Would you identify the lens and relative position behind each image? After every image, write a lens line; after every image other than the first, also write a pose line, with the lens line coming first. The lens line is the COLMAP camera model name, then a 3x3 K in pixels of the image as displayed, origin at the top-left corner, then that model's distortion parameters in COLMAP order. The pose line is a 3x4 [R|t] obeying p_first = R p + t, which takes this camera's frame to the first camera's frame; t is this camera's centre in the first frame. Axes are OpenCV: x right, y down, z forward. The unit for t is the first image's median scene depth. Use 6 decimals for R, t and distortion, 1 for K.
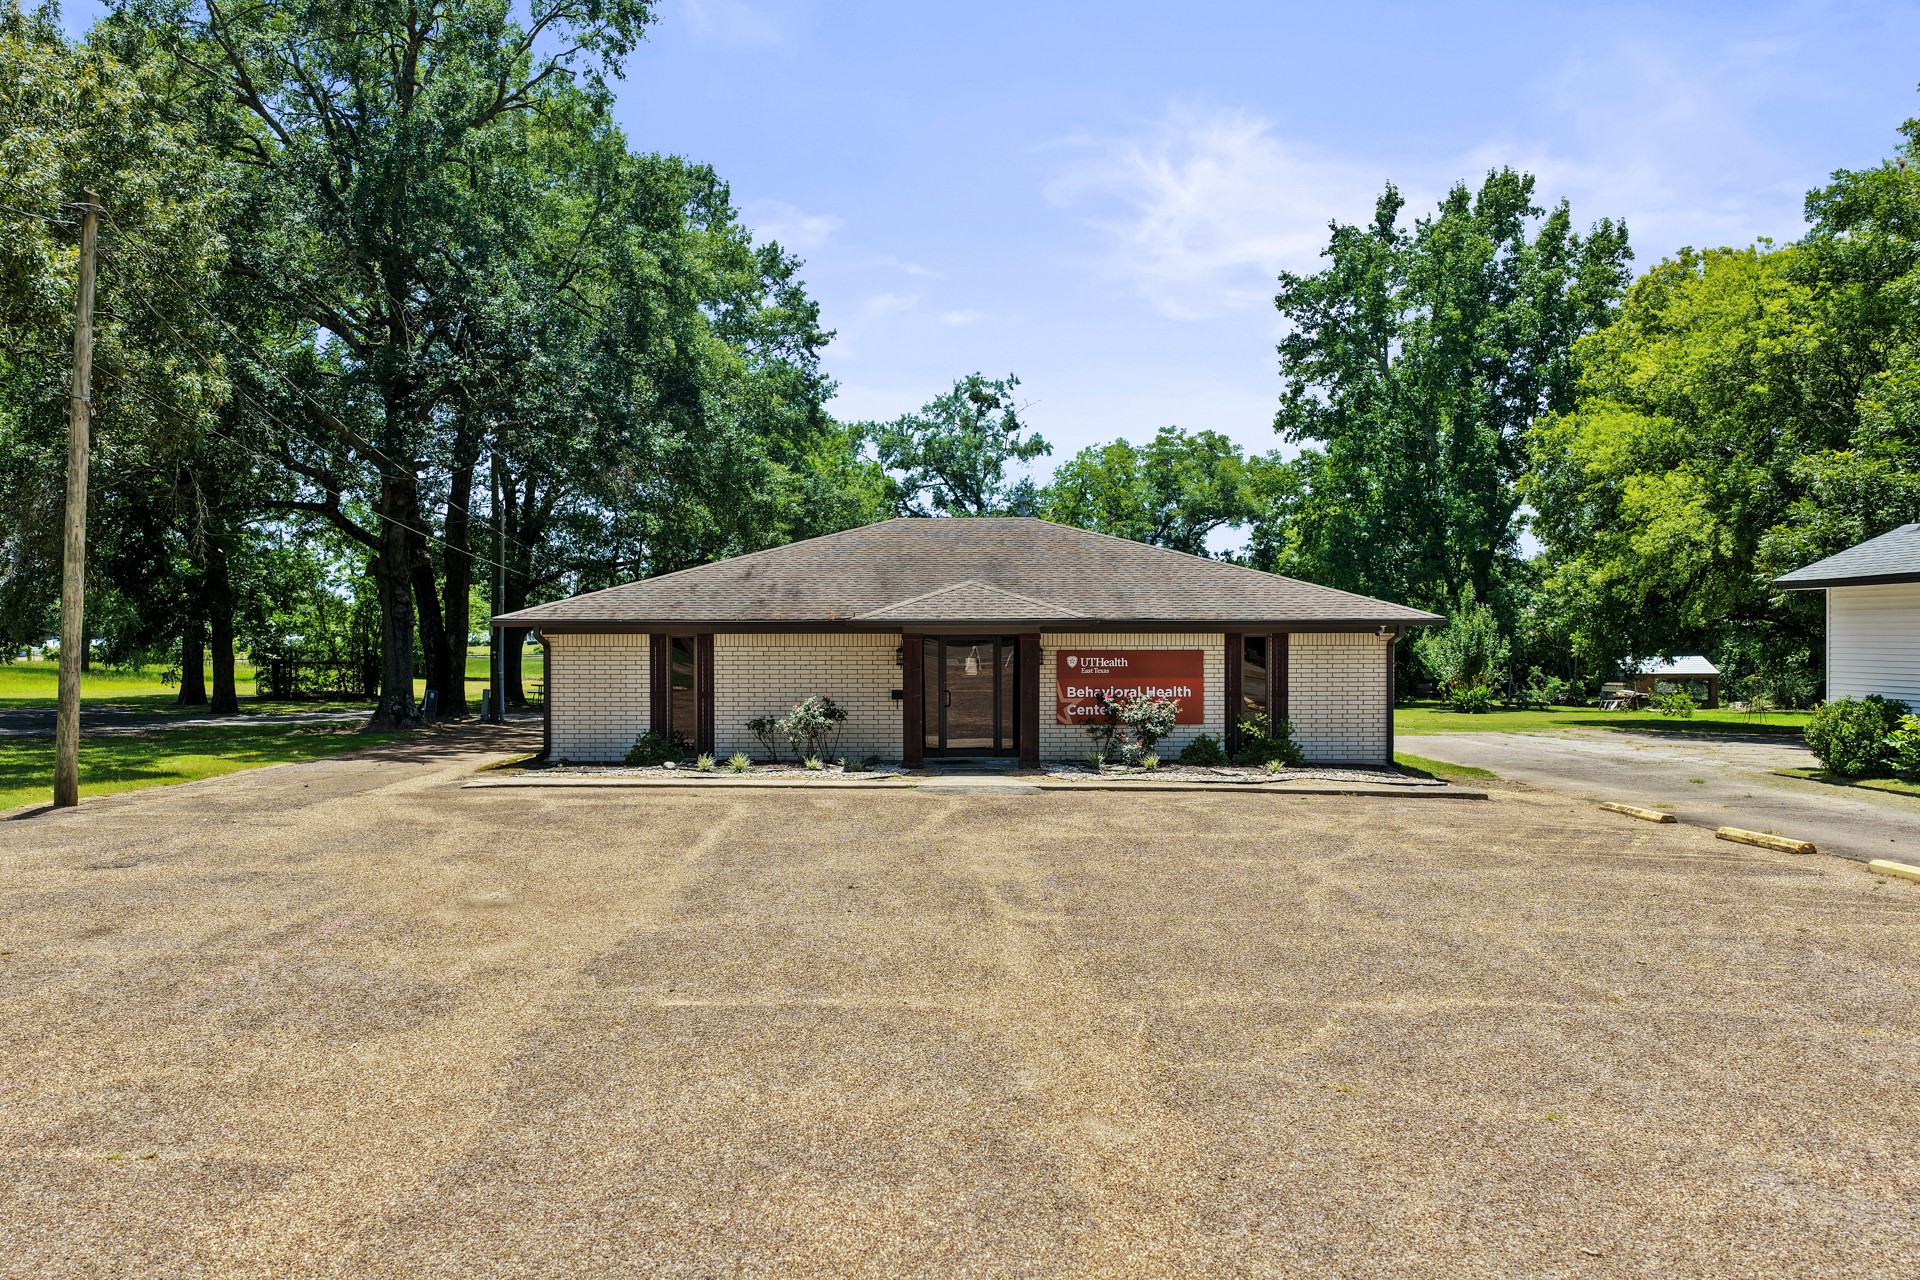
lens RADIAL K [[1553.2, 0, 937.6], [0, 1553.2, 642.4], [0, 0, 1]] dist [-0.009601, 0.012267]
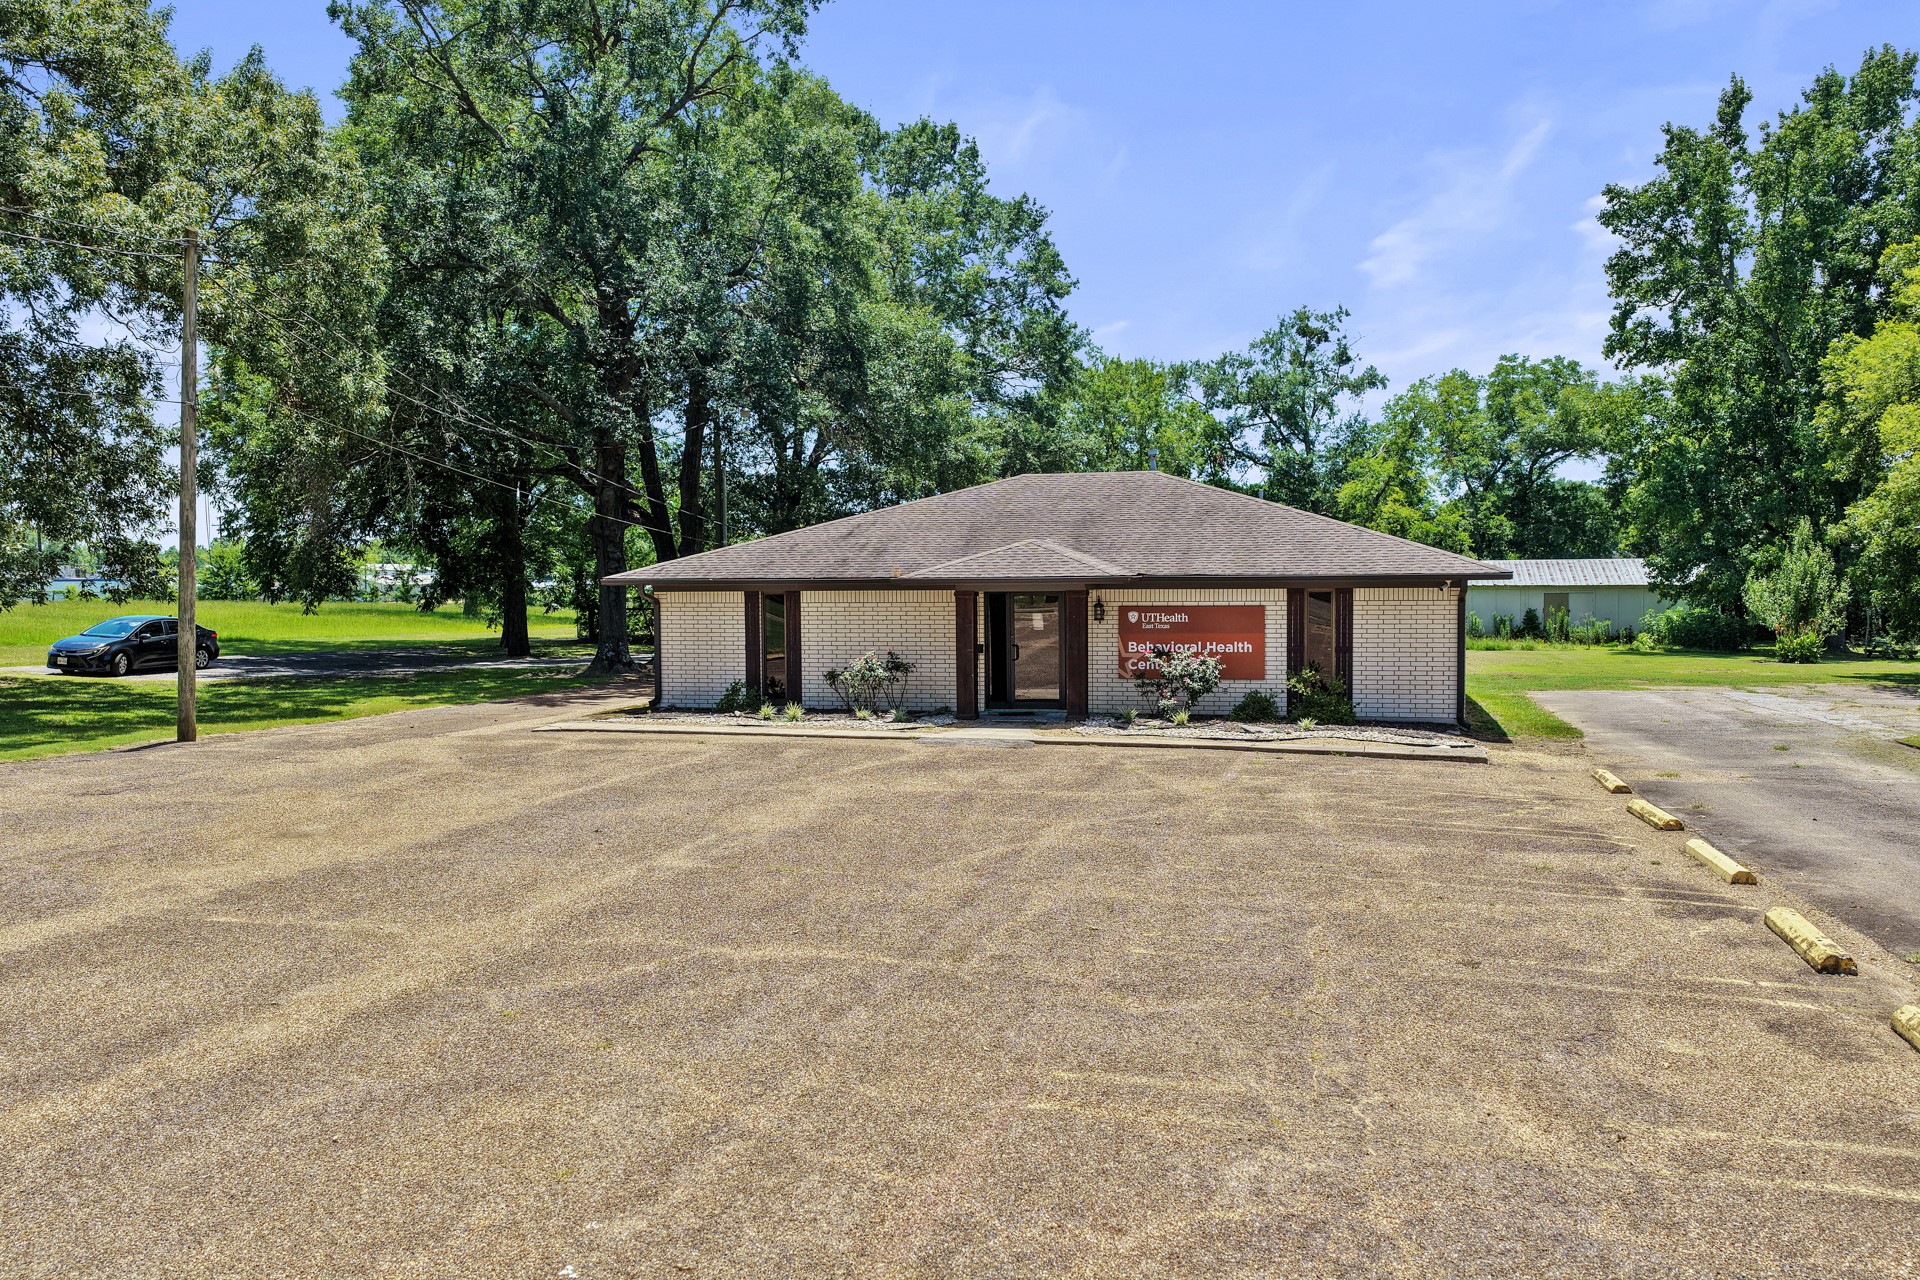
lens RADIAL K [[1553.2, 0, 937.6], [0, 1553.2, 642.4], [0, 0, 1]] dist [-0.009601, 0.012267]
pose [[0.968432, 0.004791, -0.249231, 0.149928], [0.004998, 0.999241, 0.038629, -0.007588], [0.249227, -0.038656, 0.967673, -0.011976]]
